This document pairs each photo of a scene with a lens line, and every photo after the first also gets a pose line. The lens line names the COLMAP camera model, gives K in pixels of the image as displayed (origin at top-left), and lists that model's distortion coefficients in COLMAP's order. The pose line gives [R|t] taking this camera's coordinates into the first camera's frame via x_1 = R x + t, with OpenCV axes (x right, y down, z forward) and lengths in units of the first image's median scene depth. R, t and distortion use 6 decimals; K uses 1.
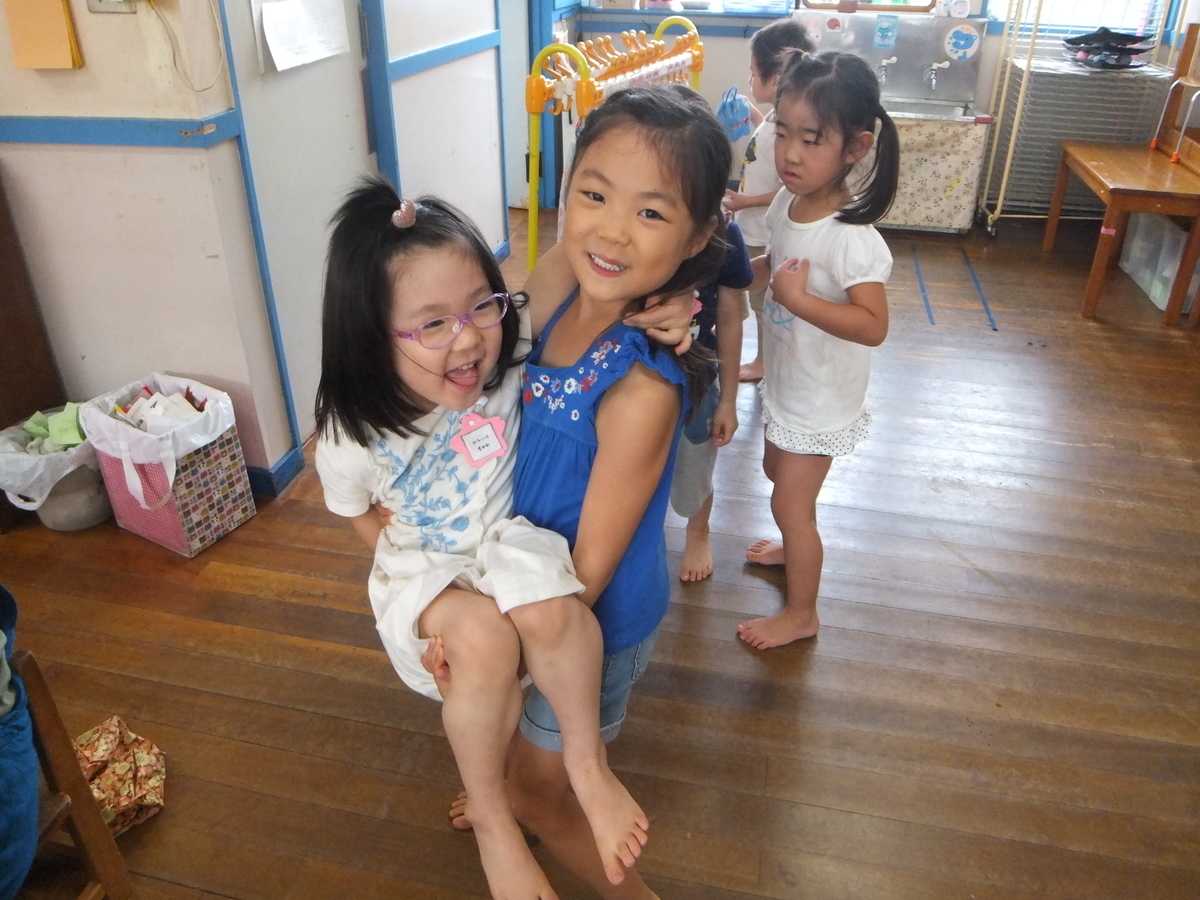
lens RADIAL K [[942.5, 0, 600.0], [0, 942.5, 450.0], [0, 0, 1]] dist [-0.092618, 0.039781]
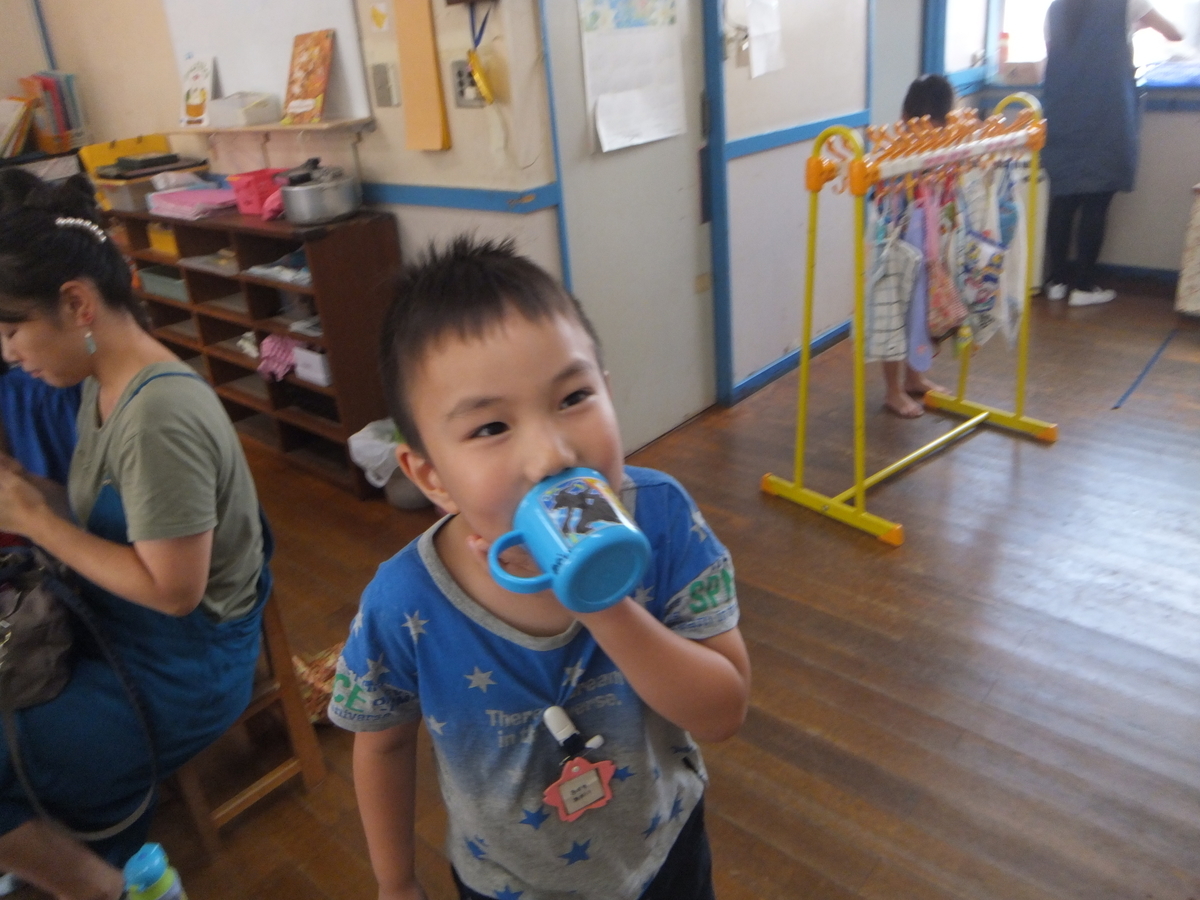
lens RADIAL K [[942.5, 0, 600.0], [0, 942.5, 450.0], [0, 0, 1]] dist [-0.092618, 0.039781]
pose [[0.857209, 0.139927, -0.495594, 0.290594], [-0.174594, 0.984346, -0.024066, -0.006825], [0.484469, 0.107158, 0.868221, 0.002524]]
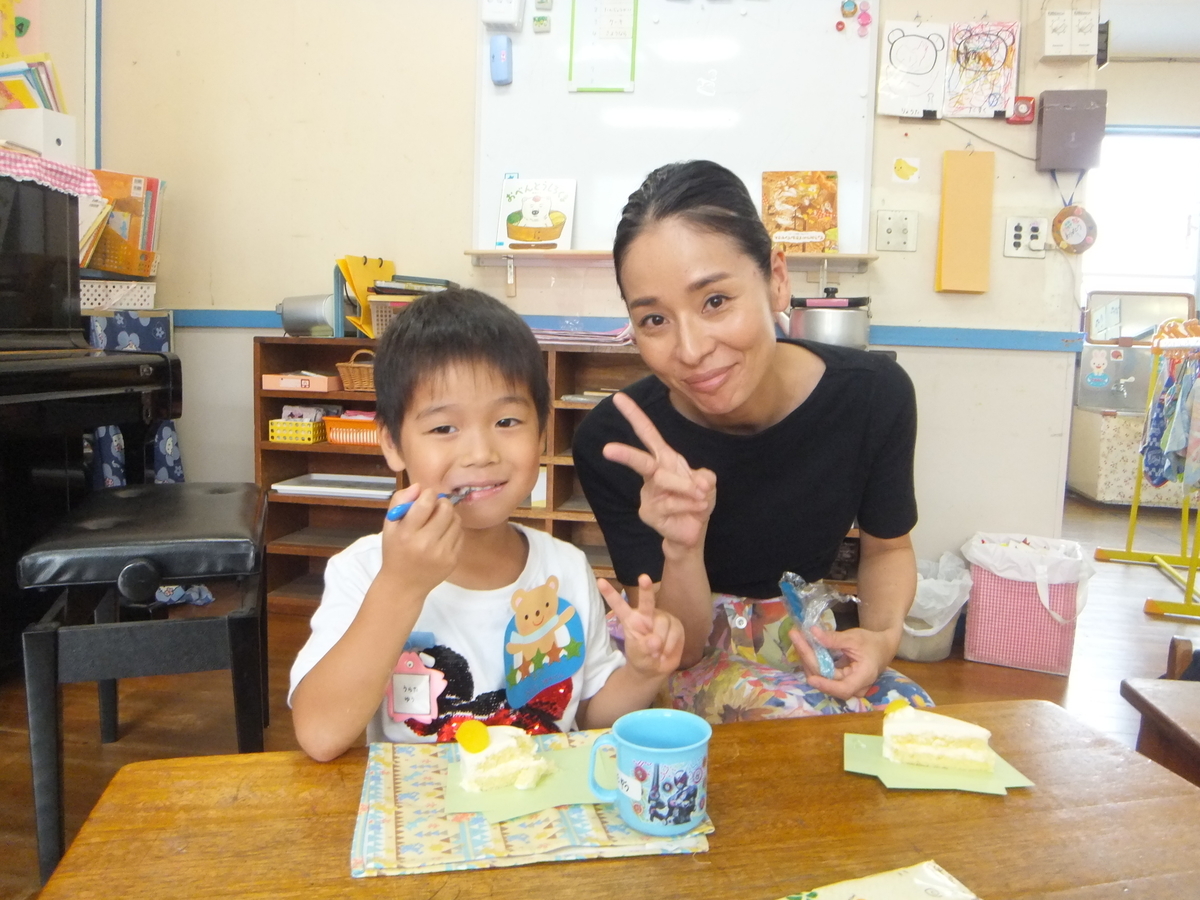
lens RADIAL K [[942.5, 0, 600.0], [0, 942.5, 450.0], [0, 0, 1]] dist [-0.092618, 0.039781]
pose [[0.997495, 0.014154, 0.069303, -1.636781], [0.013709, 0.922514, -0.385720, 0.417364], [-0.069393, 0.385704, 0.920009, -0.213241]]
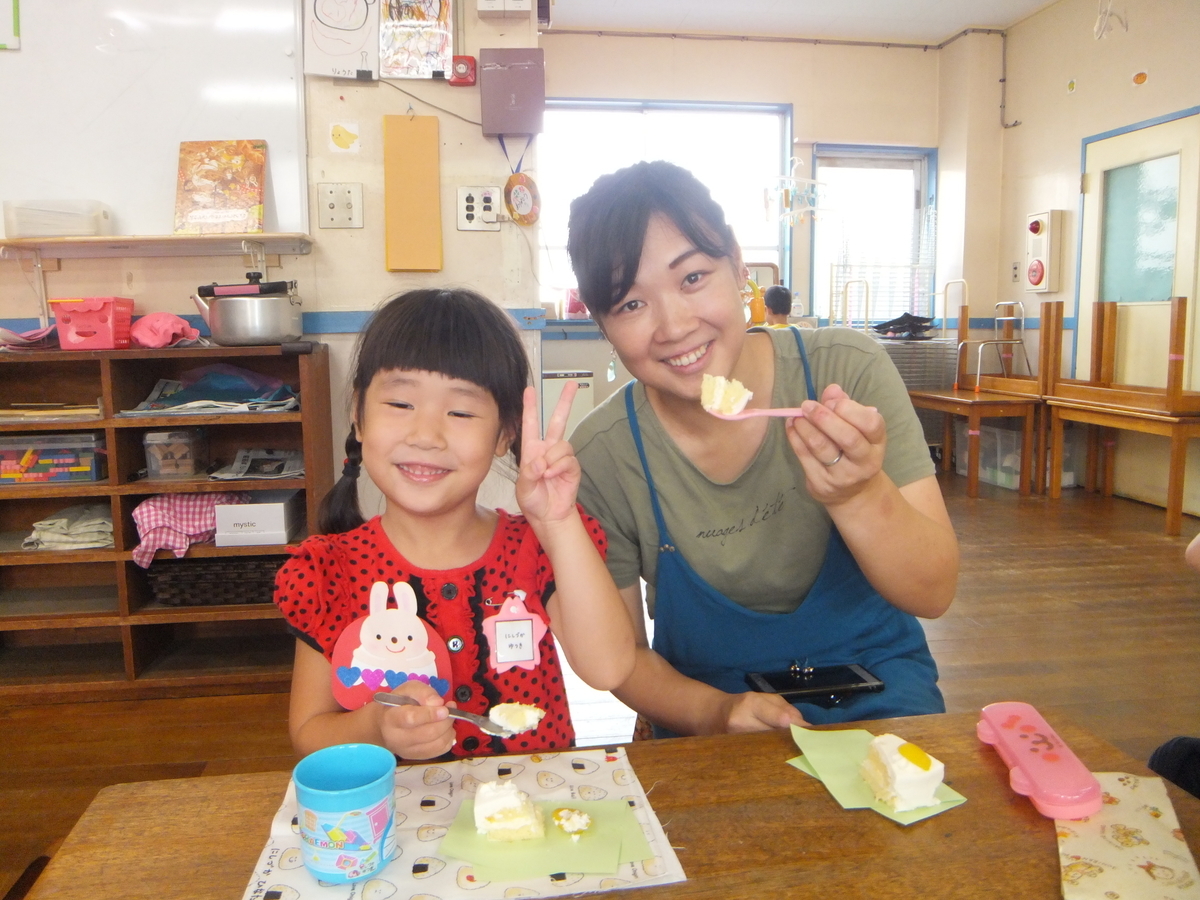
lens RADIAL K [[942.5, 0, 600.0], [0, 942.5, 450.0], [0, 0, 1]] dist [-0.092618, 0.039781]
pose [[0.932614, -0.065216, 0.354935, -1.137005], [0.193442, 0.920639, -0.339123, 0.367668], [-0.304650, 0.384930, 0.871216, -0.145941]]
